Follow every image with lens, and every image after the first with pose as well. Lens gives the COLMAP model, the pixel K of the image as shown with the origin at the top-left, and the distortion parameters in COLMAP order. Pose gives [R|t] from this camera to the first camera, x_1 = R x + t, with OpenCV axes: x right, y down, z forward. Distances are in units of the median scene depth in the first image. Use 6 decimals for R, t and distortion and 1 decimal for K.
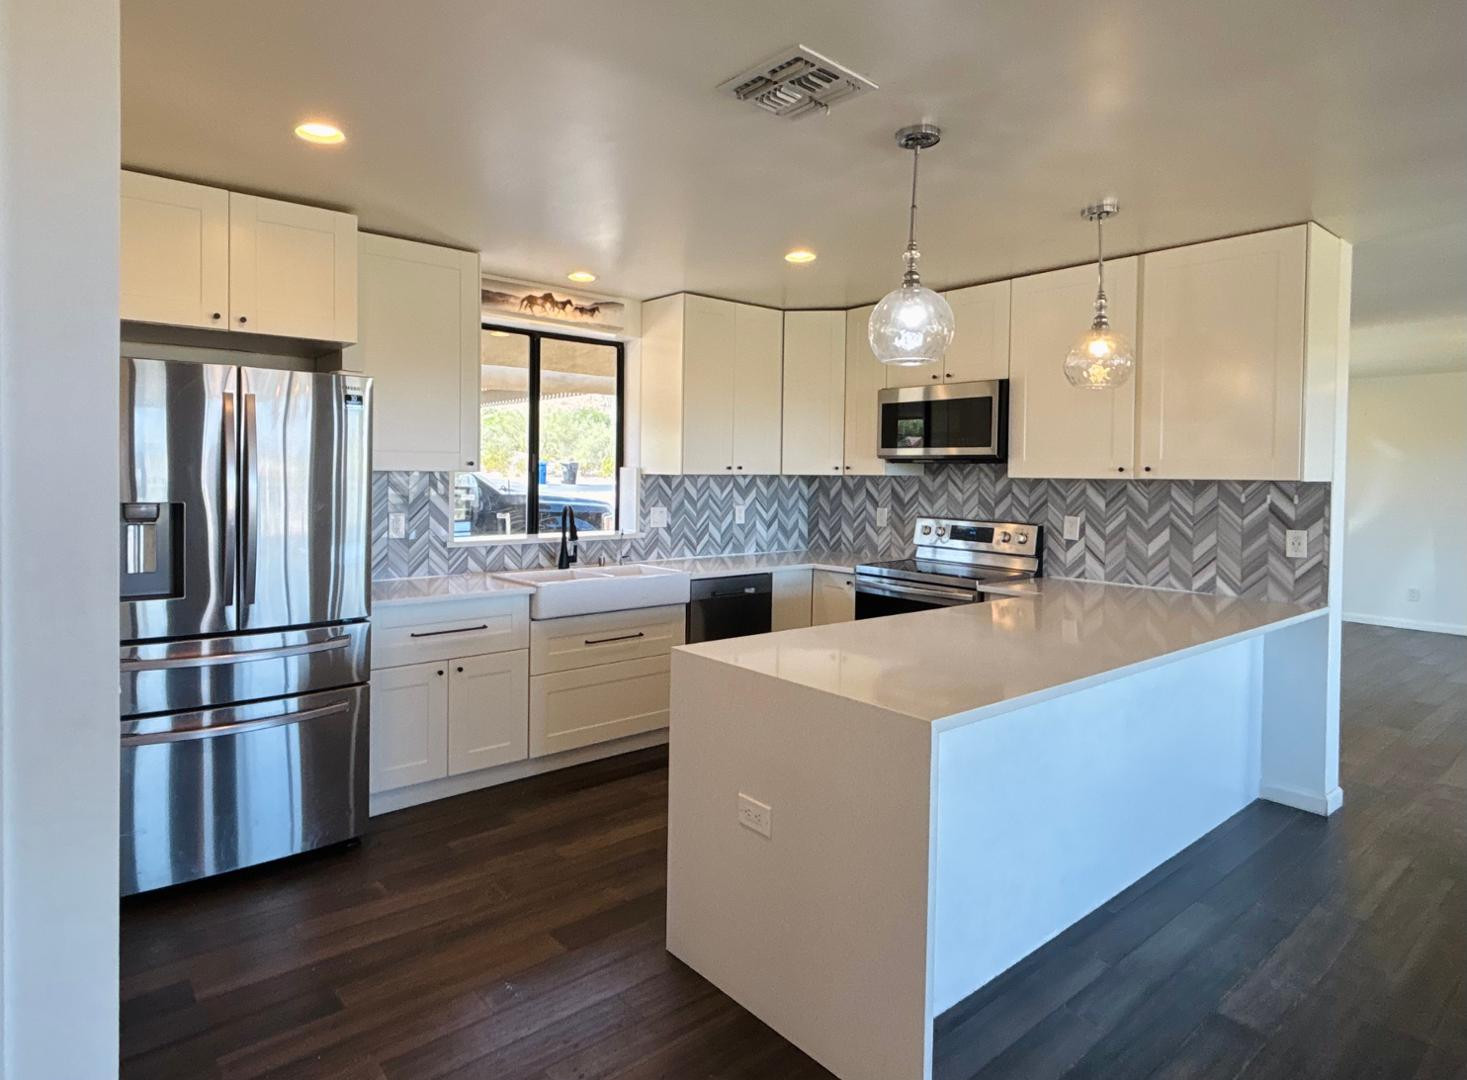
lens RADIAL K [[838.7, 0, 731.8], [0, 838.7, 503.3], [0, 0, 1]] dist [0.004248, 0.000172]
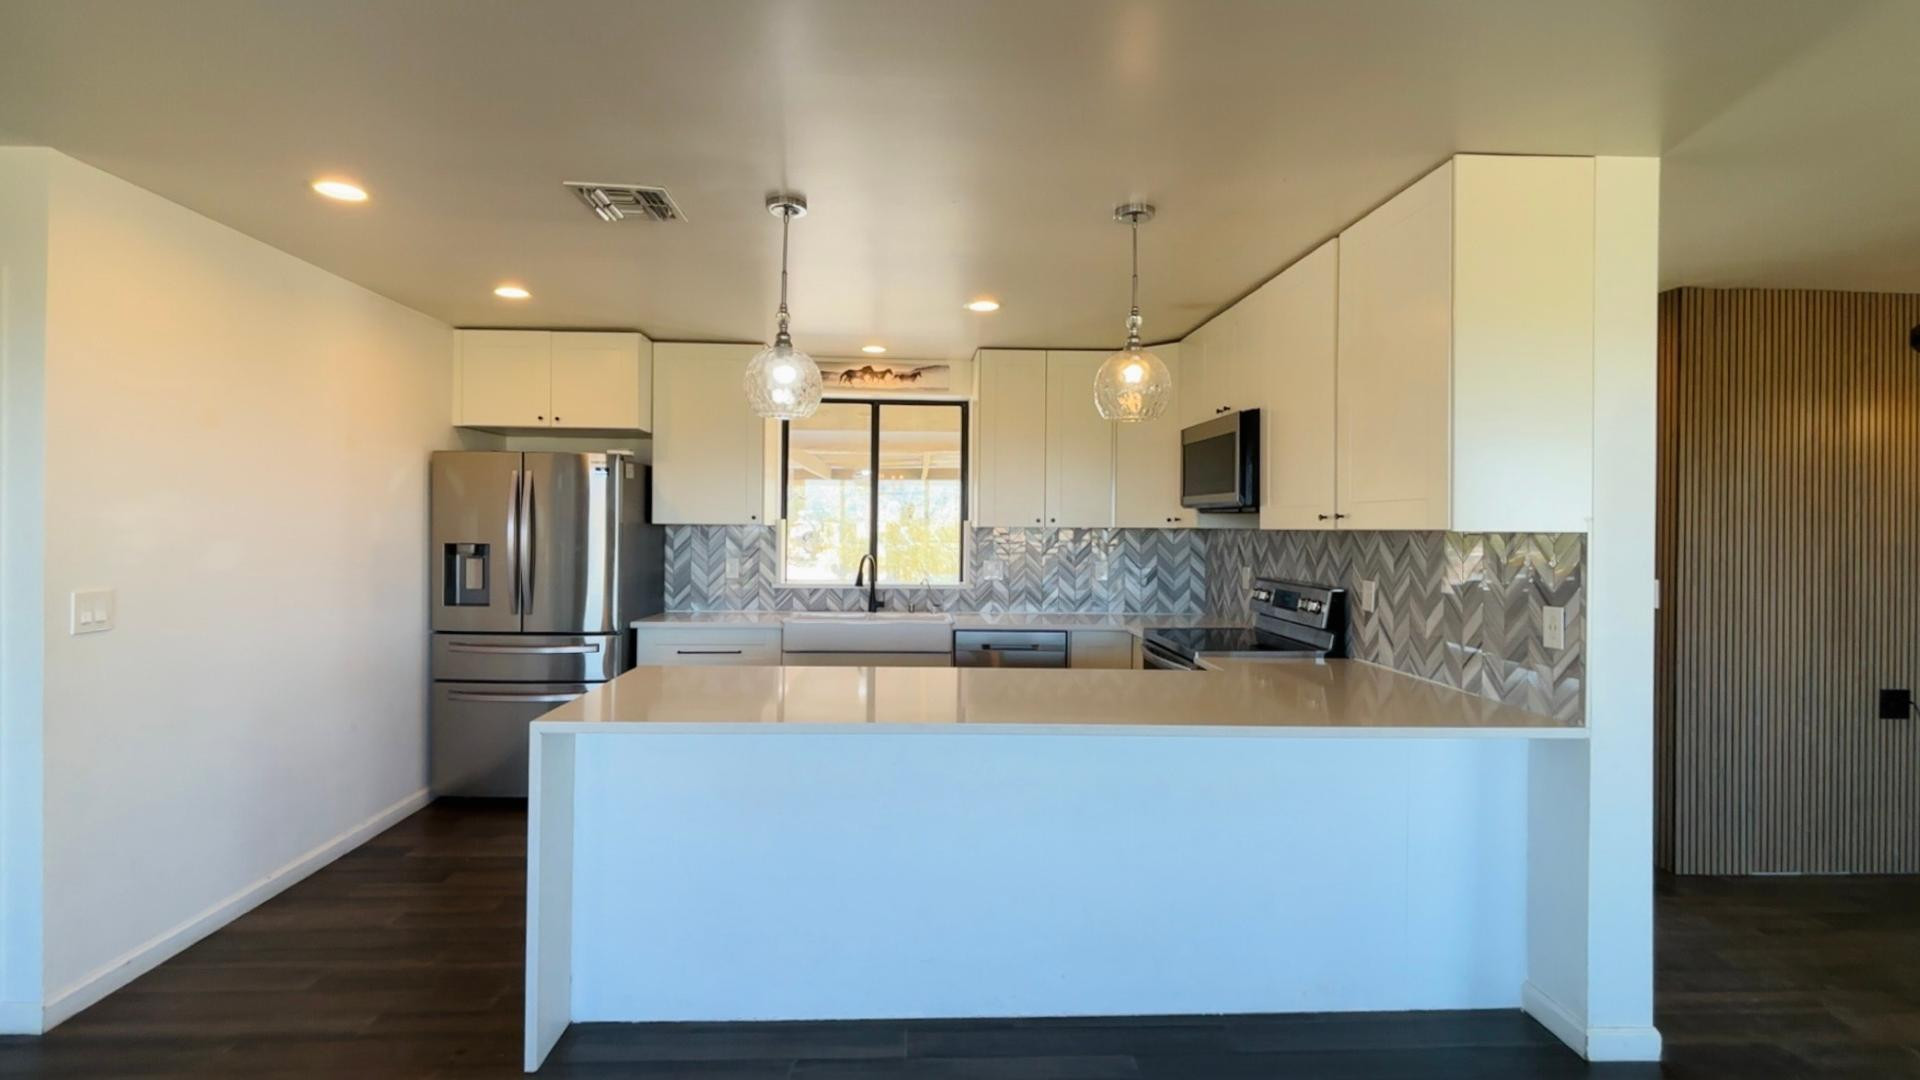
lens RADIAL K [[895.0, 0, 960.0], [0, 895.0, 540.0], [0, 0, 1]] dist [0.019628, -0.000082]
pose [[0.796639, 0.005721, -0.604428, 0.605288], [-0.022642, 0.999536, -0.020381, 0.003904], [0.604031, 0.029922, 0.796399, 0.128450]]
